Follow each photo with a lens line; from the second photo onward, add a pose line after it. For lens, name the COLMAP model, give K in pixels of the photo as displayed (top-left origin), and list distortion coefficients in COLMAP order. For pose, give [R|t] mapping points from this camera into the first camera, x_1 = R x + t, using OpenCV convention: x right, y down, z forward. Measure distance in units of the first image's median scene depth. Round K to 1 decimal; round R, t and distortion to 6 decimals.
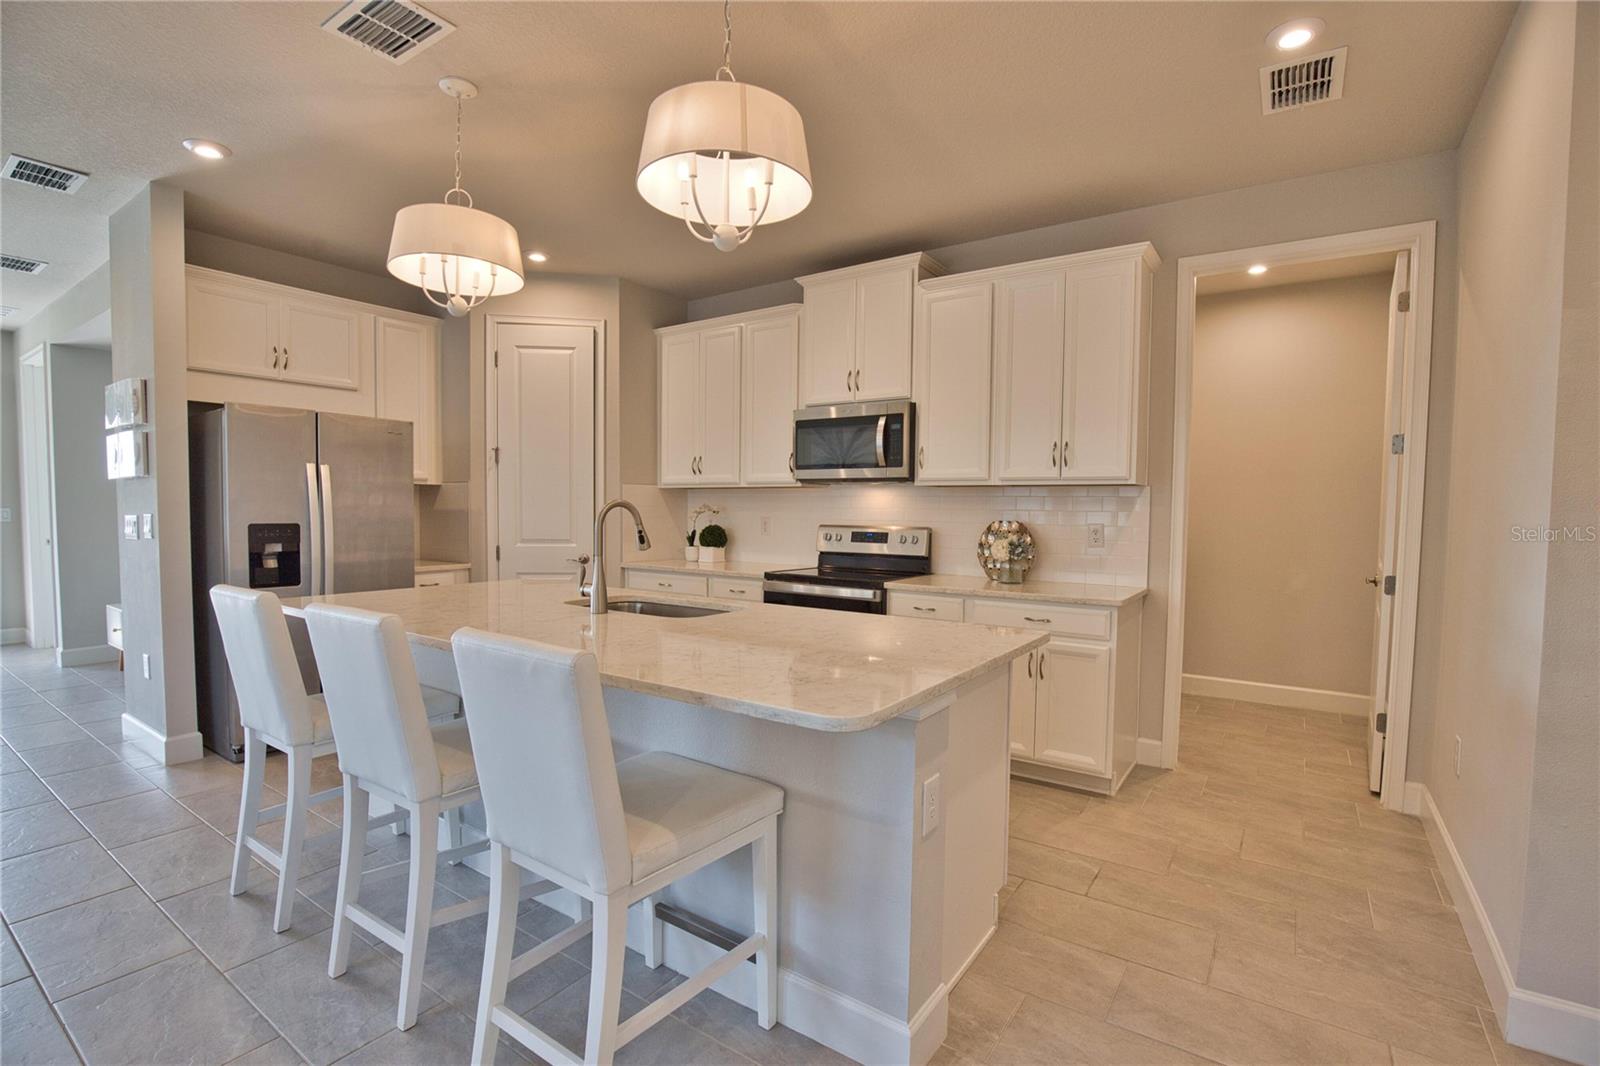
lens RADIAL K [[727.0, 0, 813.2], [0, 727.0, 542.8], [0, 0, 1]] dist [-0.035386, 0.005614]
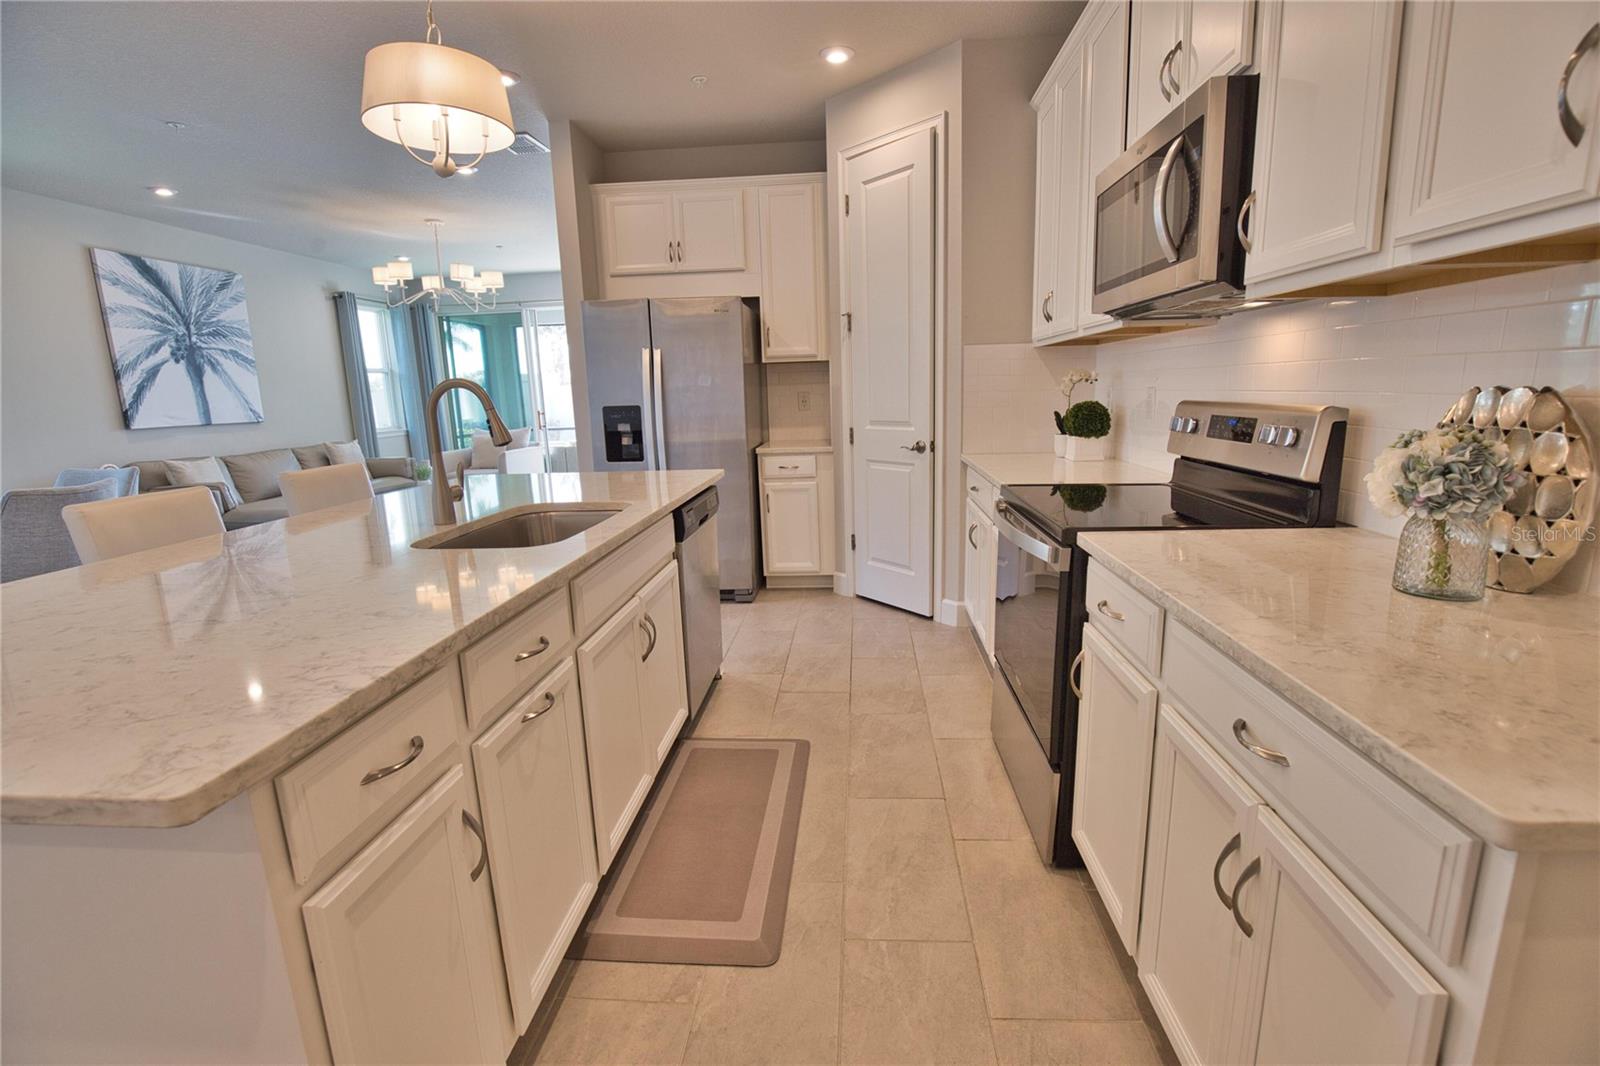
lens RADIAL K [[727.0, 0, 815.0], [0, 727.0, 536.8], [0, 0, 1]] dist [-0.035386, 0.005614]
pose [[0.509945, 0.149439, -0.847127, 0.366723], [-0.007497, 0.985529, 0.169341, -0.016547], [0.860174, -0.080004, 0.503686, 0.588189]]
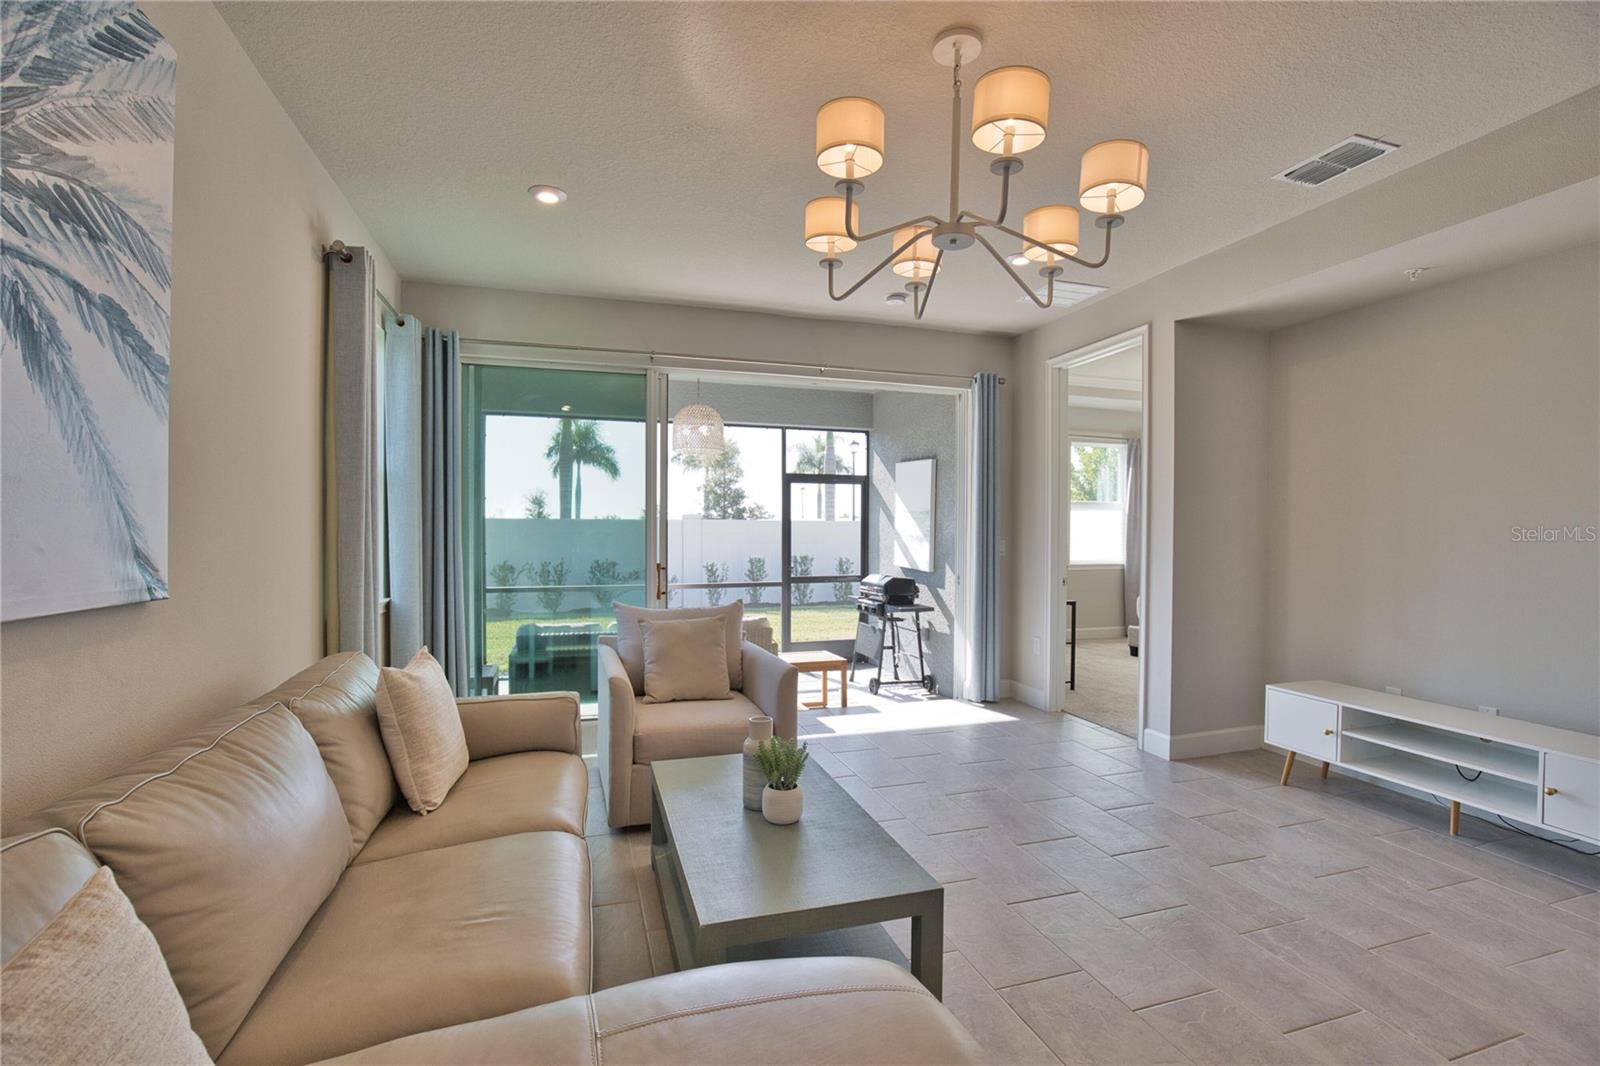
lens RADIAL K [[727.0, 0, 808.5], [0, 727.0, 544.6], [0, 0, 1]] dist [-0.035386, 0.005614]
pose [[0.787756, 0.007530, -0.615941, -1.218492], [-0.029016, 0.999269, -0.024893, -0.023218], [0.615303, 0.037481, 0.787399, 0.233625]]
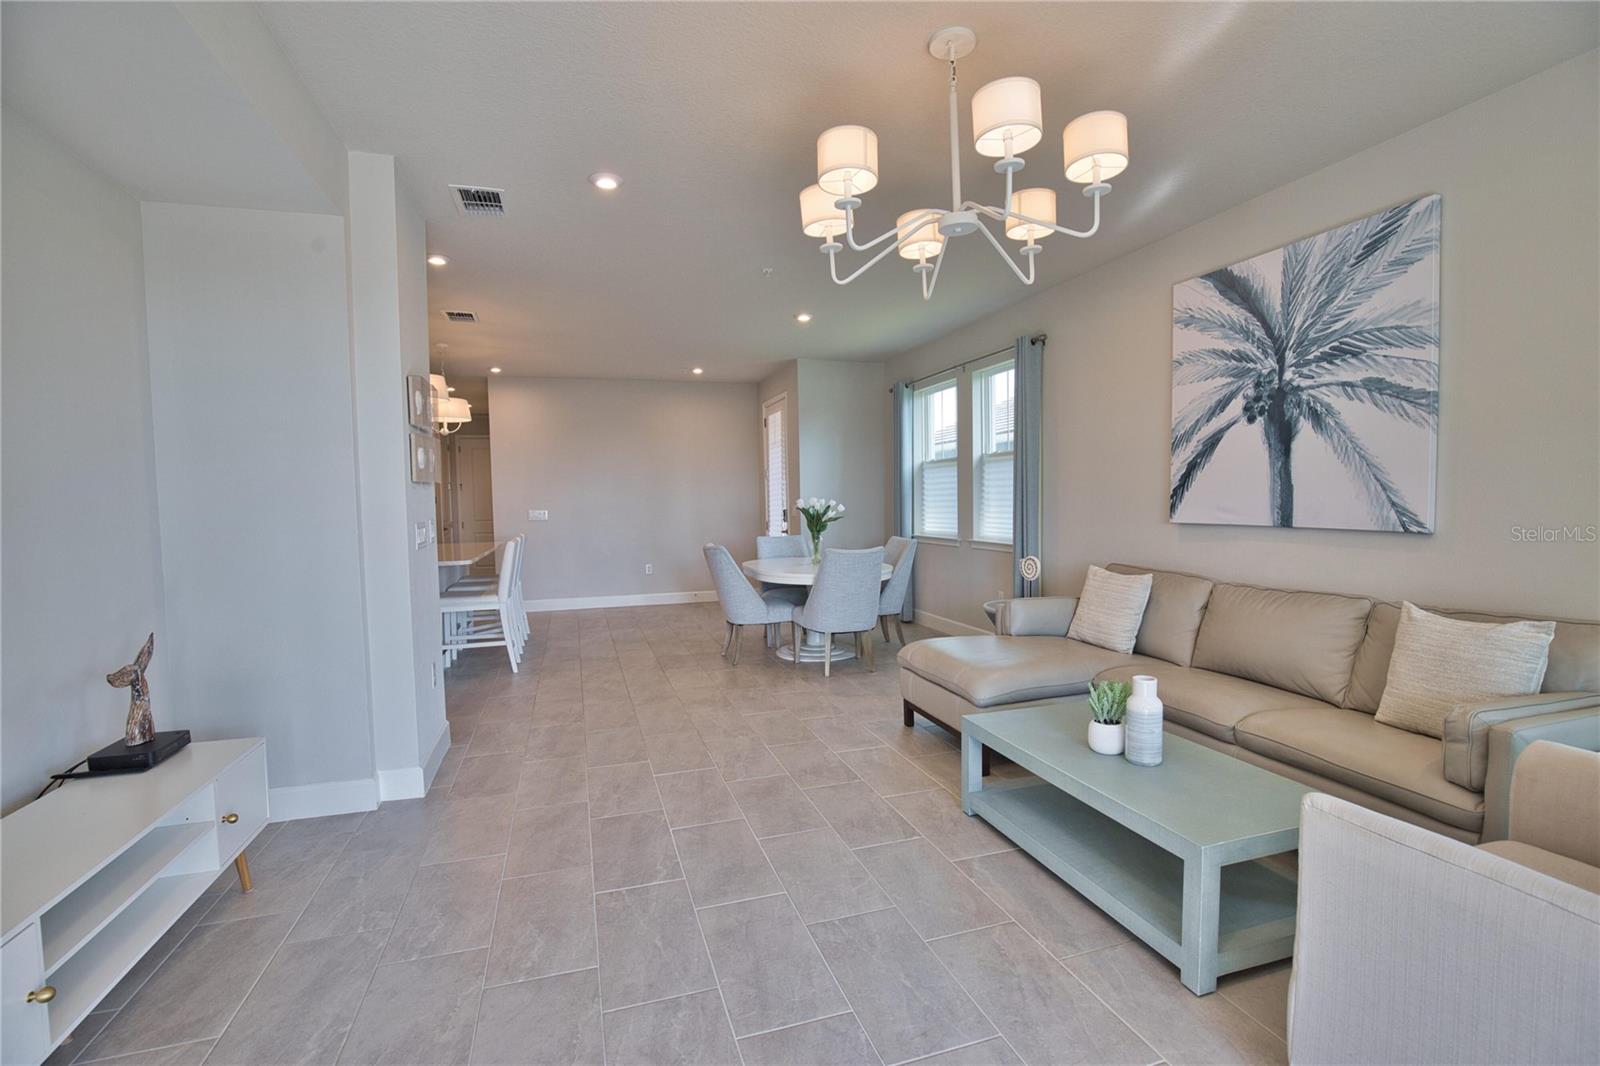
lens RADIAL K [[727.0, 0, 807.0], [0, 727.0, 540.9], [0, 0, 1]] dist [-0.035386, 0.005614]
pose [[-0.786283, -0.029631, 0.617155, -1.746722], [0.041030, 0.994140, 0.100006, -0.079576], [-0.616502, 0.103955, -0.780460, 1.288310]]
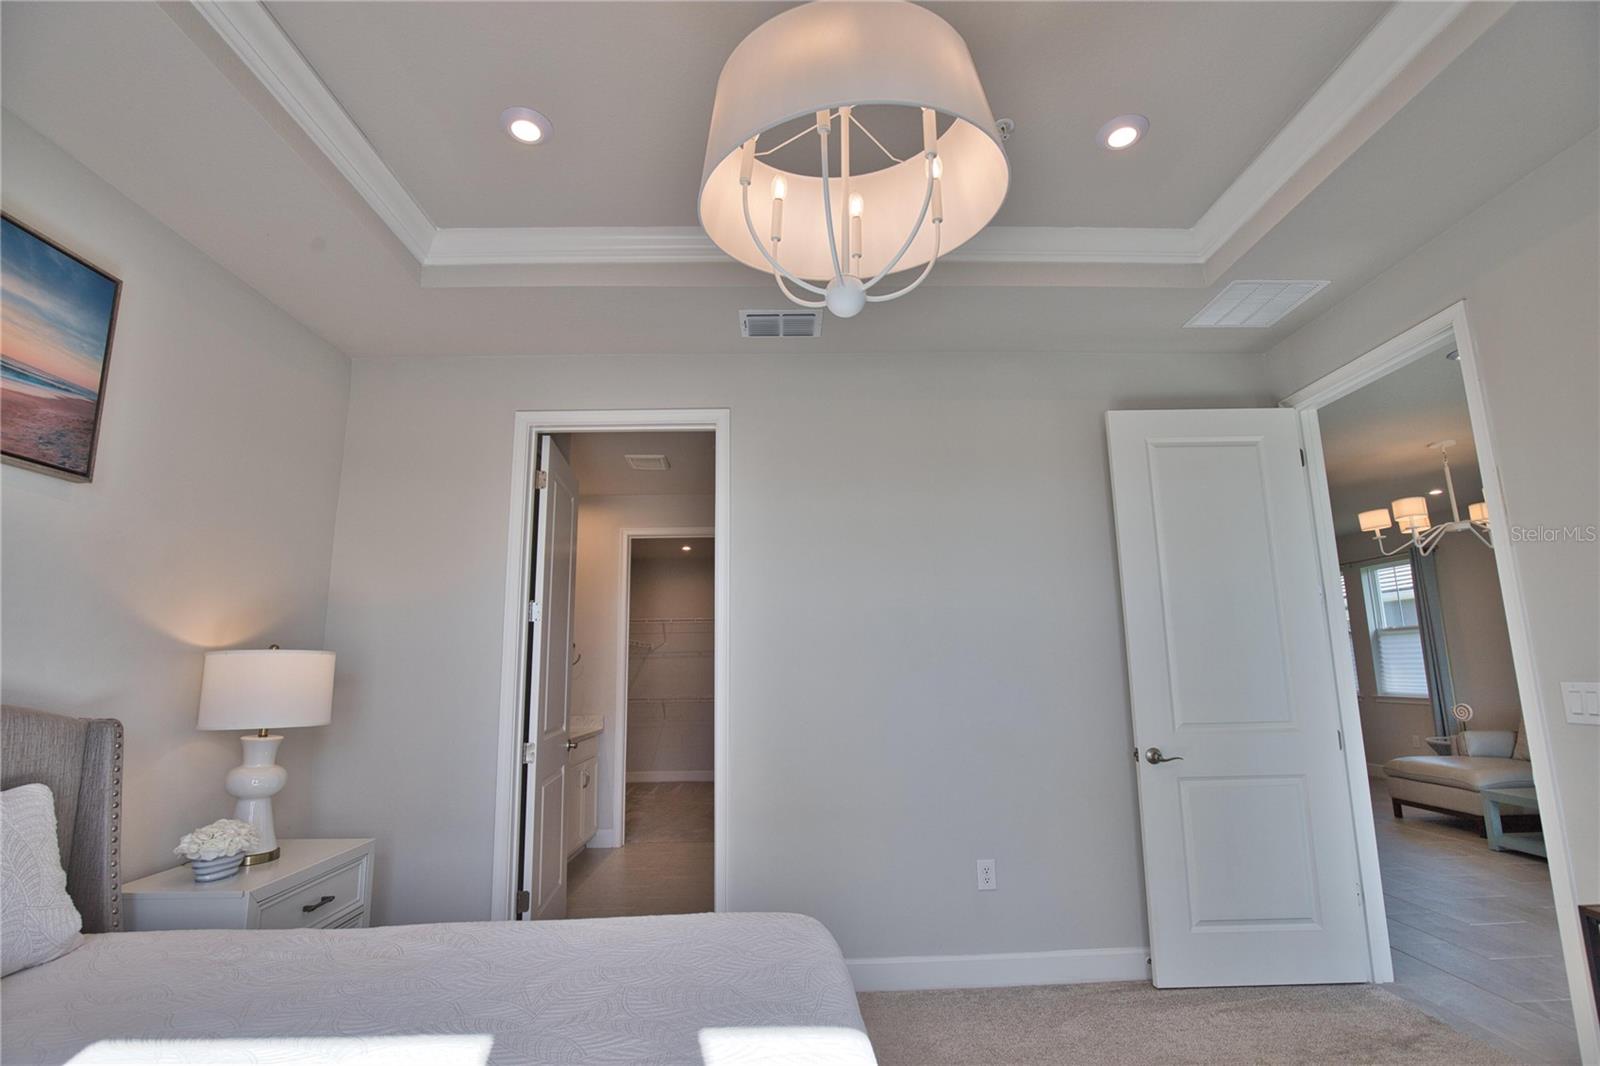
lens RADIAL K [[727.0, 0, 800.6], [0, 727.0, 538.2], [0, 0, 1]] dist [-0.035386, 0.005614]
pose [[-0.574449, 0.142344, 0.806069, -1.796969], [0.044173, 0.988719, -0.143119, -0.132350], [-0.817348, -0.046608, -0.574256, 2.327951]]
